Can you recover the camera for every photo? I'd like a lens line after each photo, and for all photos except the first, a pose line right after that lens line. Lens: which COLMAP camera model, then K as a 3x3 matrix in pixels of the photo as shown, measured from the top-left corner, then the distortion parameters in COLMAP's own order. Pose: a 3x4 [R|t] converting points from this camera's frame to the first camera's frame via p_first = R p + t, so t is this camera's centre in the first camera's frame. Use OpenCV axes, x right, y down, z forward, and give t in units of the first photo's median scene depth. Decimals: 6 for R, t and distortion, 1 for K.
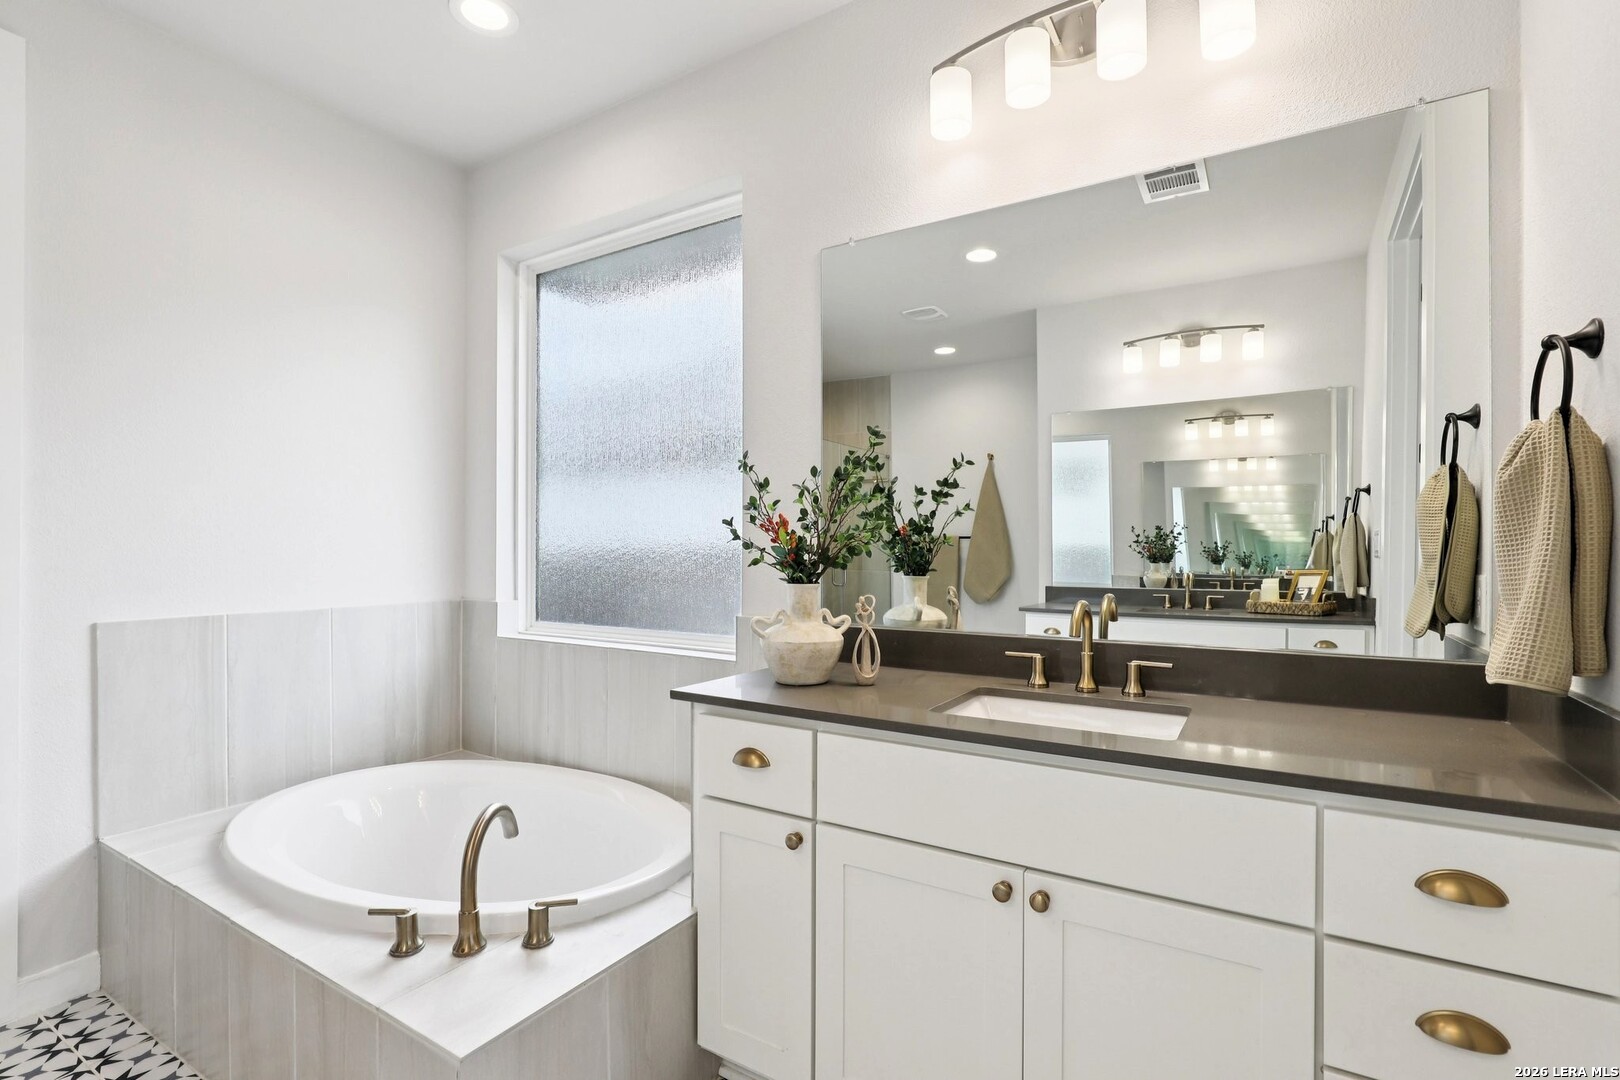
lens RADIAL K [[746.5, 0, 822.8], [0, 746.5, 550.4], [0, 0, 1]] dist [-0.020423, 0.006386]
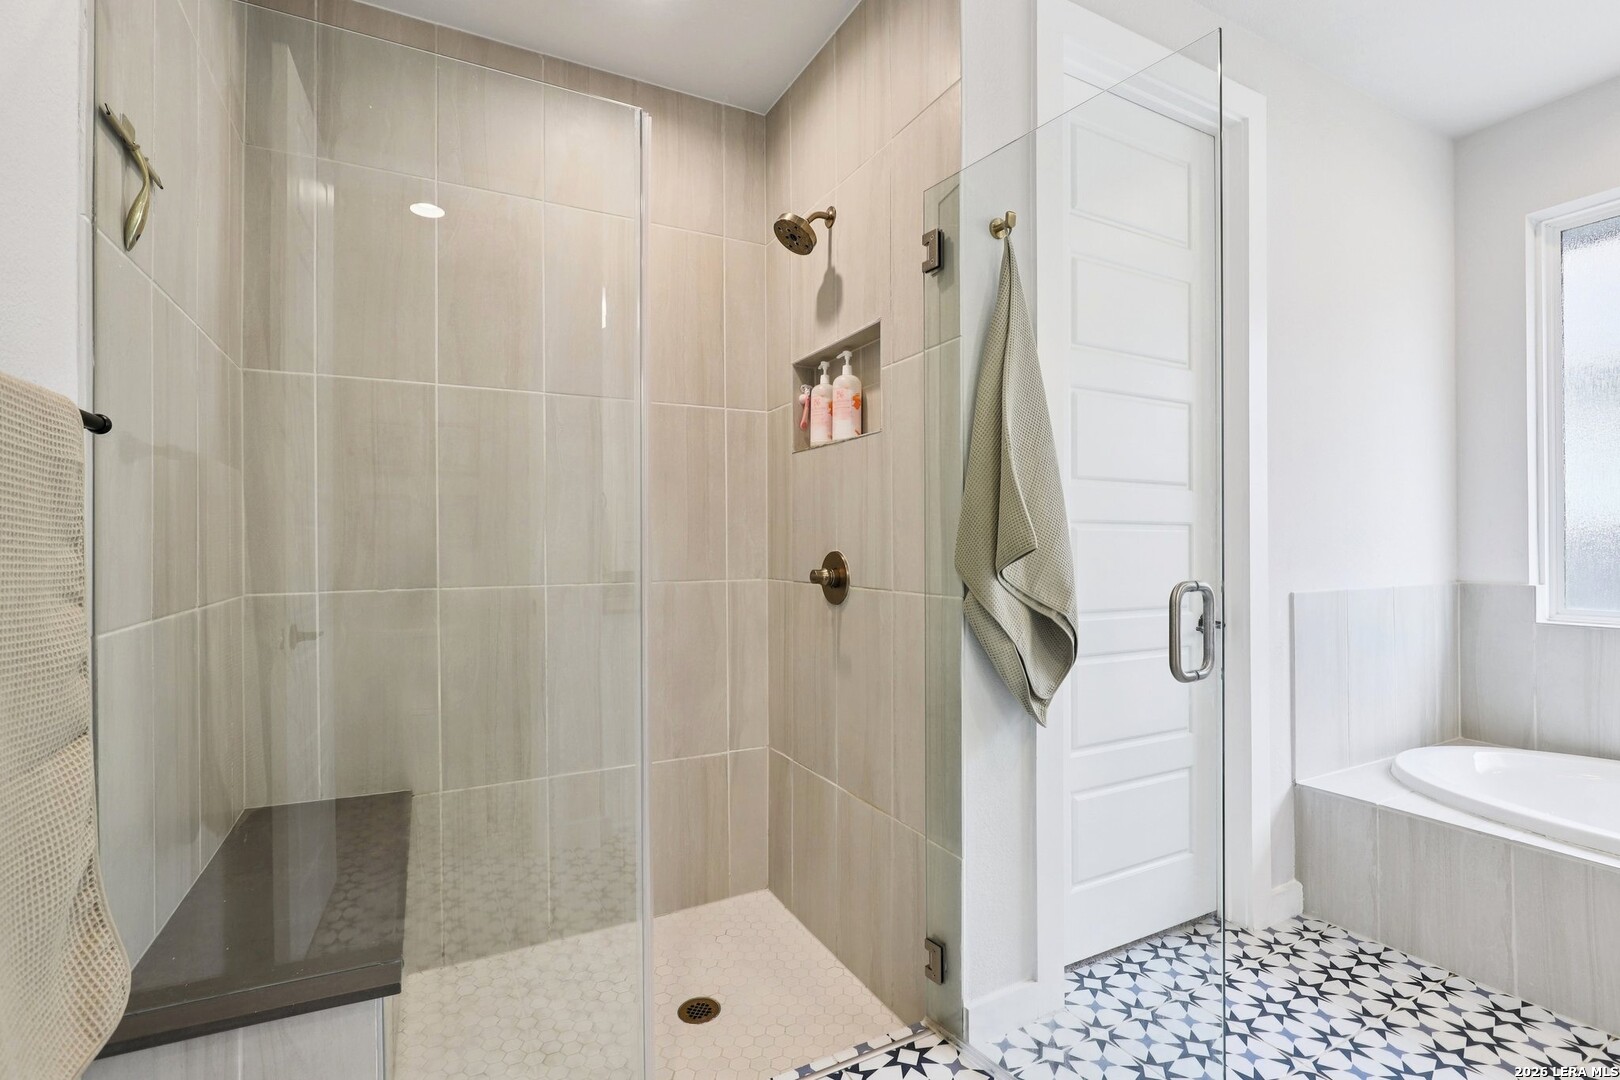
lens RADIAL K [[746.5, 0, 822.8], [0, 746.5, 550.4], [0, 0, 1]] dist [-0.020423, 0.006386]
pose [[0.862137, -0.003026, -0.506667, -0.883793], [0.003728, 0.999993, 0.000371, 0.024981], [0.506662, -0.002209, 0.862142, -0.311669]]
